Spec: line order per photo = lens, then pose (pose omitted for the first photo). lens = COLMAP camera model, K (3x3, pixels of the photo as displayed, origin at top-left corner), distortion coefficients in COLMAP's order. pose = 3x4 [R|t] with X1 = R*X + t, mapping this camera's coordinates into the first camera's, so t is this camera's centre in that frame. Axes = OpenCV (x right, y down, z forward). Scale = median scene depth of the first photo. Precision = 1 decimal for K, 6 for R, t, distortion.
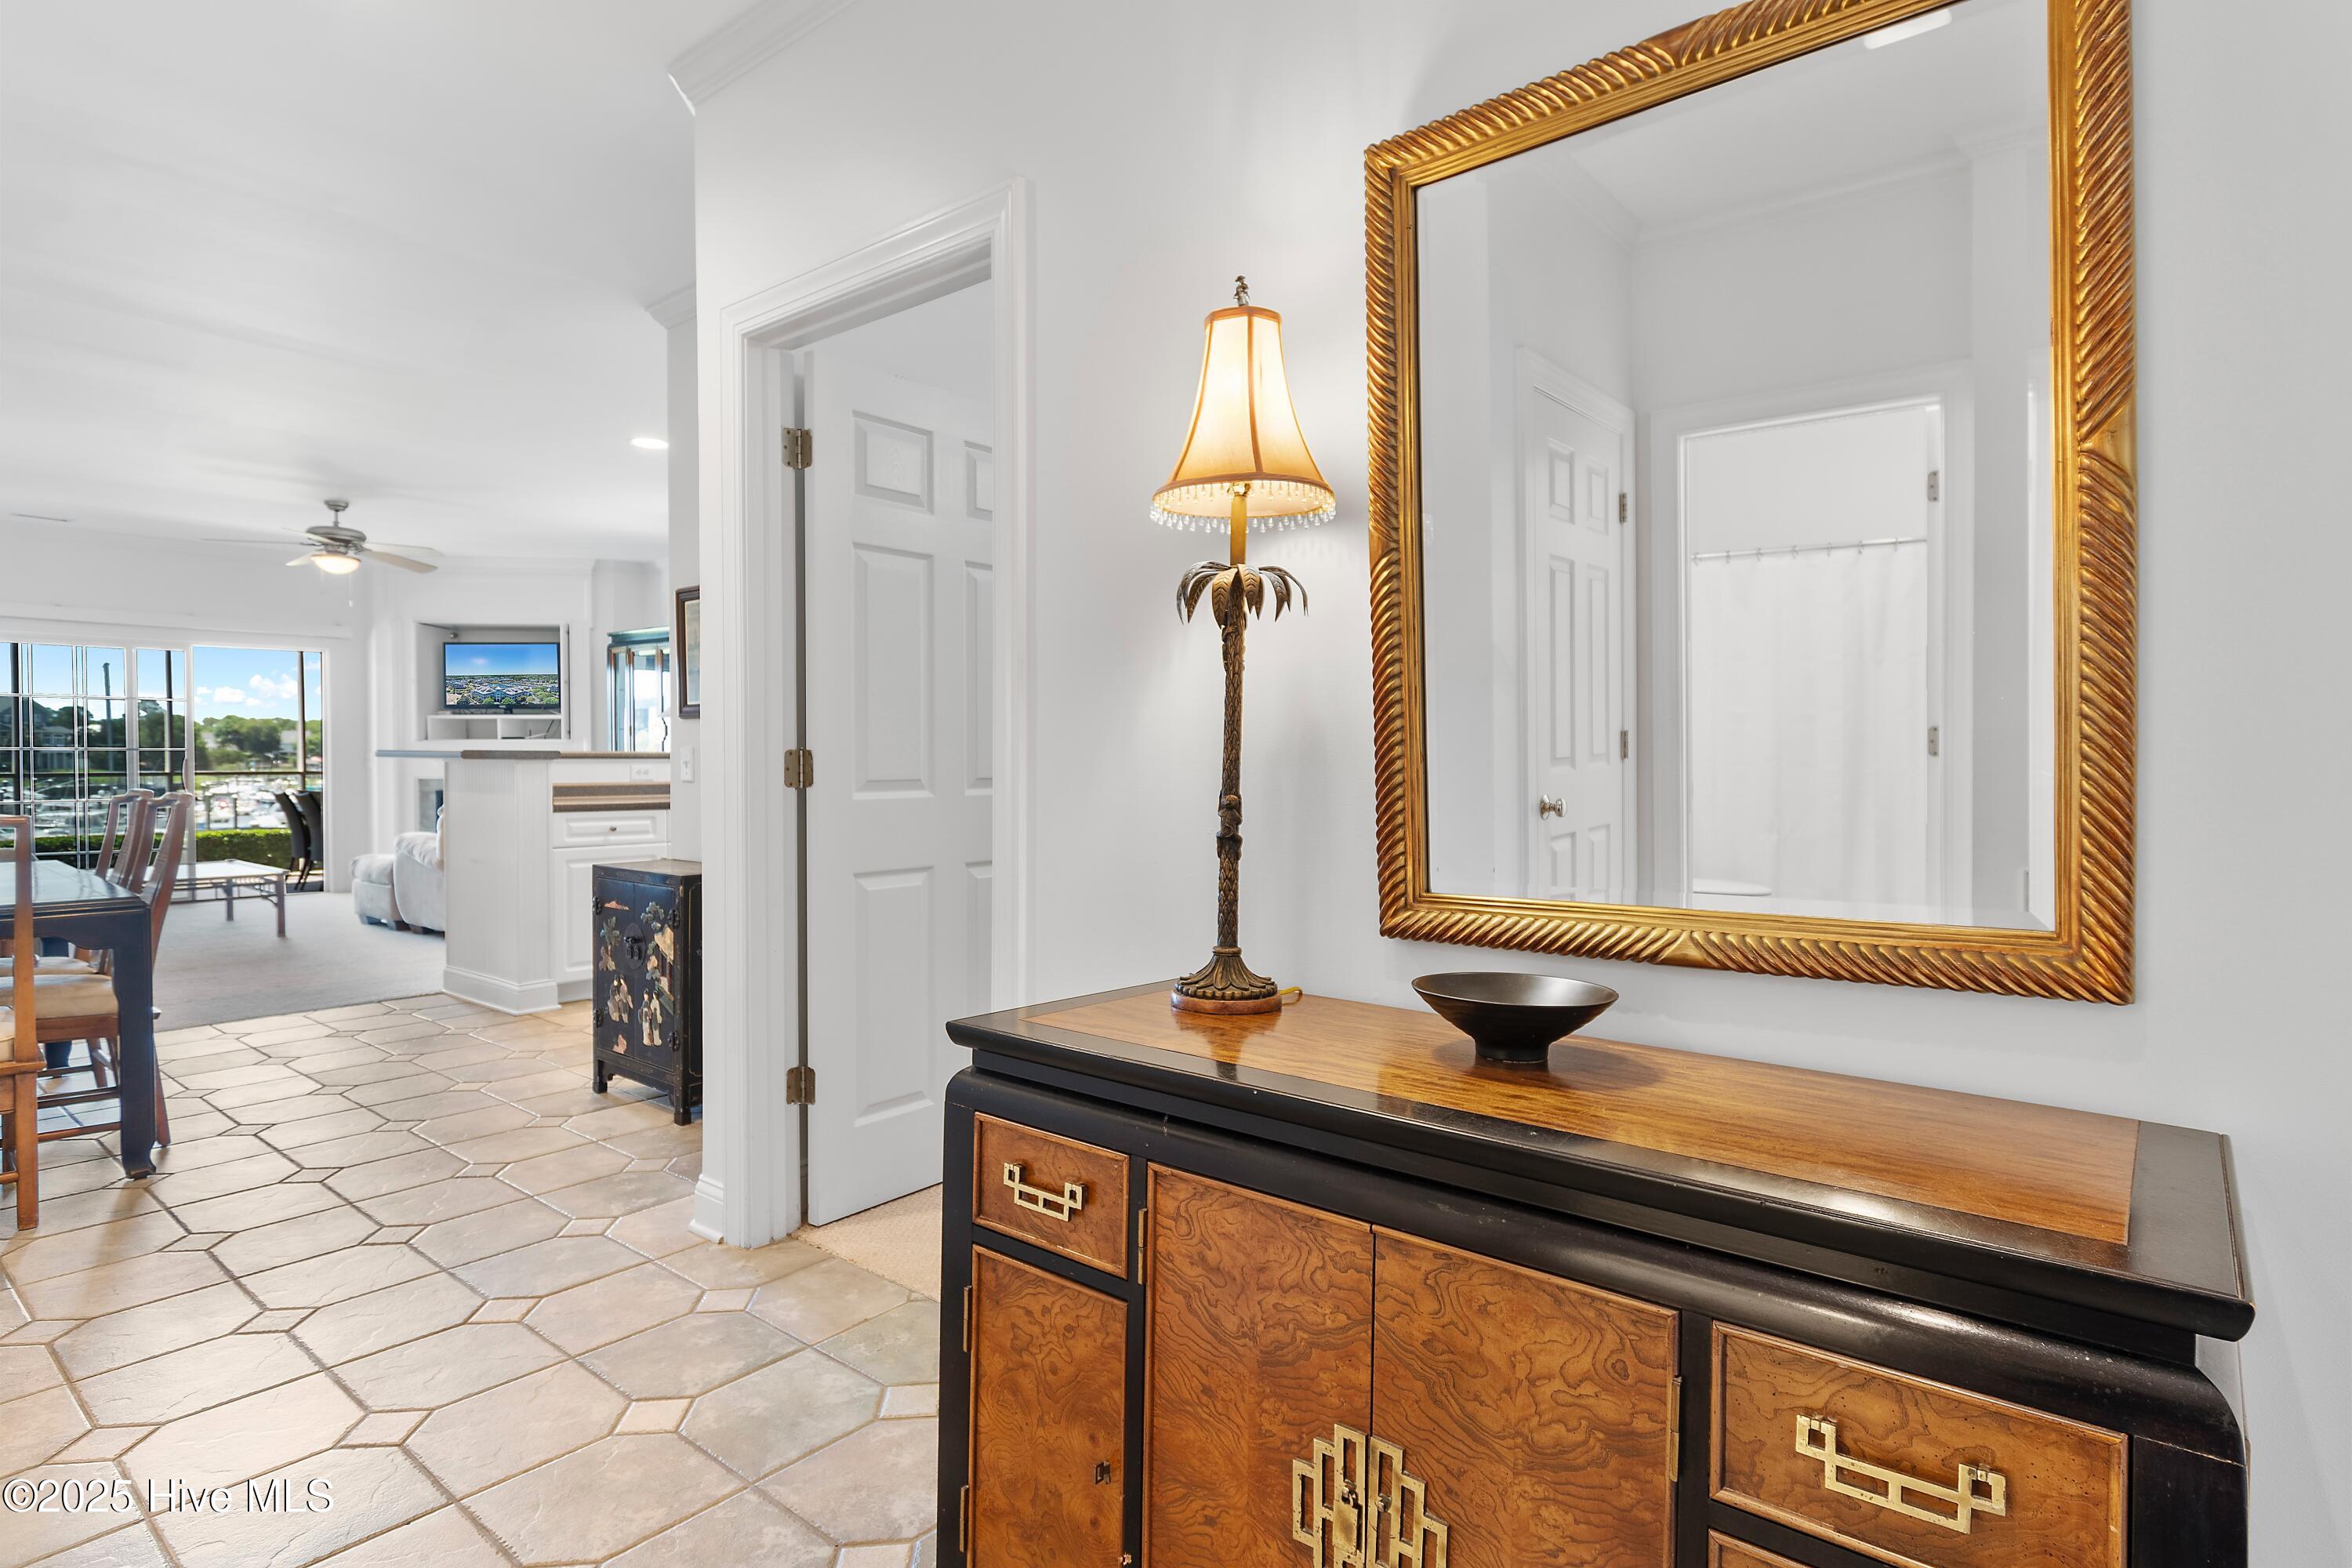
lens RADIAL K [[1202.8, 0, 1176.0], [0, 1202.8, 784.0], [0, 0, 1]] dist [0.010962, 0.000172]
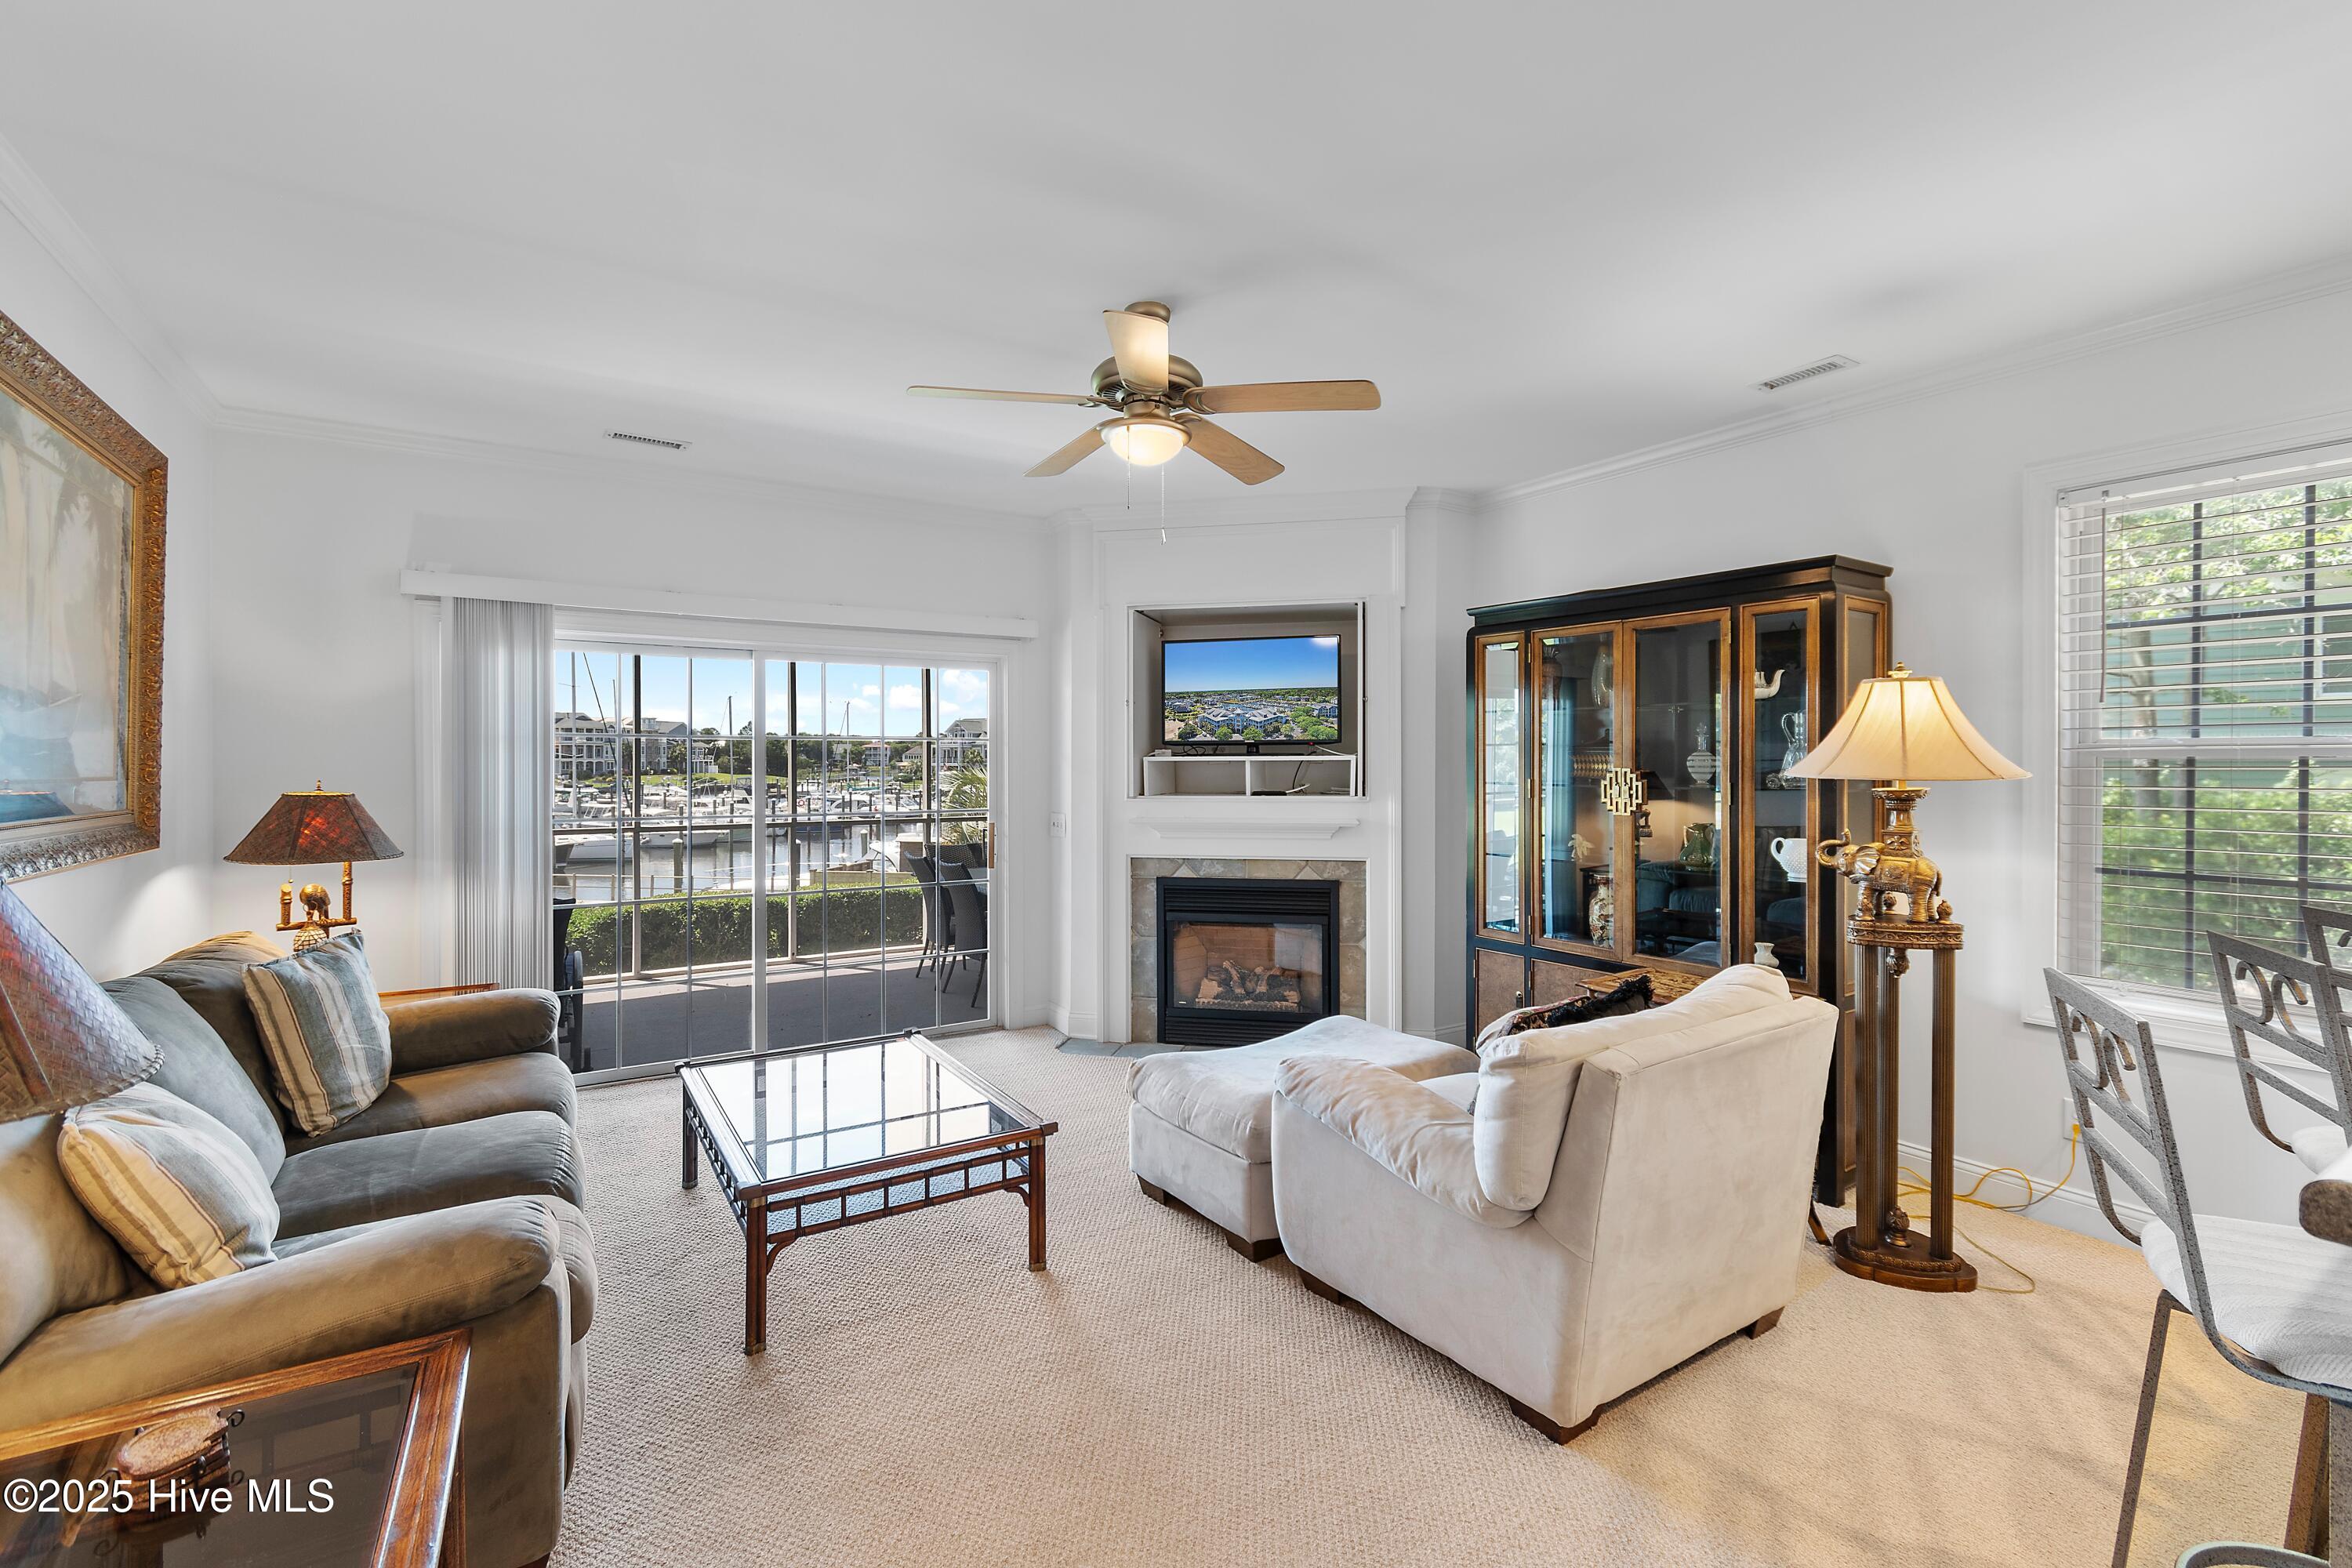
lens RADIAL K [[1045.5, 0, 1187.8], [0, 1045.5, 758.9], [0, 0, 1]] dist [0.002749, -0.000179]
pose [[0.952846, -0.001237, -0.303452, -0.455932], [-0.006657, 0.999666, -0.024977, -0.044355], [0.303382, 0.025820, 0.952519, 0.514854]]
